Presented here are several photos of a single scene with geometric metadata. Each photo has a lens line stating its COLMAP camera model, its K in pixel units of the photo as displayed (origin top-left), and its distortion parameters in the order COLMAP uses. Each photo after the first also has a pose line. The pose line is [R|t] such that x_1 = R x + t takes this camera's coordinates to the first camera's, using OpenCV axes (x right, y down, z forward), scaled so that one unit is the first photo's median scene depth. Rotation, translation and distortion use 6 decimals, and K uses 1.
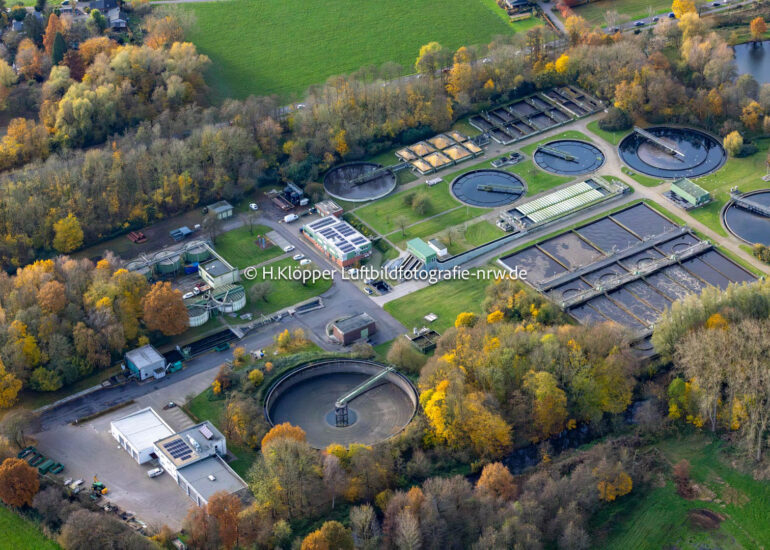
lens RADIAL K [[2074.6, 0, 385.7], [0, 2074.6, 276.0], [0, 0, 1]] dist [-0.179396, 0.000000]
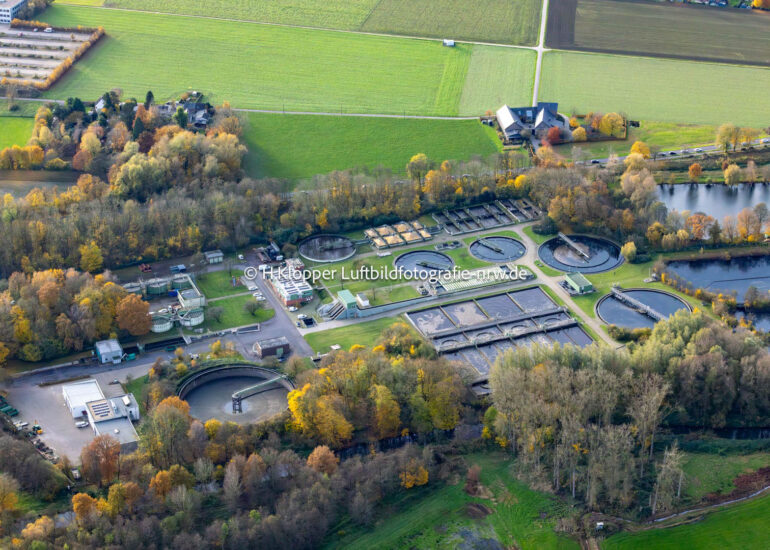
lens RADIAL K [[1814.7, 0, 383.8], [0, 1814.7, 273.0], [0, 0, 1]] dist [-0.175604, 0.000000]
pose [[0.978668, 0.111570, -0.172513, 0.221844], [-0.127433, 0.988304, -0.083756, 0.060171], [0.161150, 0.103954, 0.981440, -0.088118]]
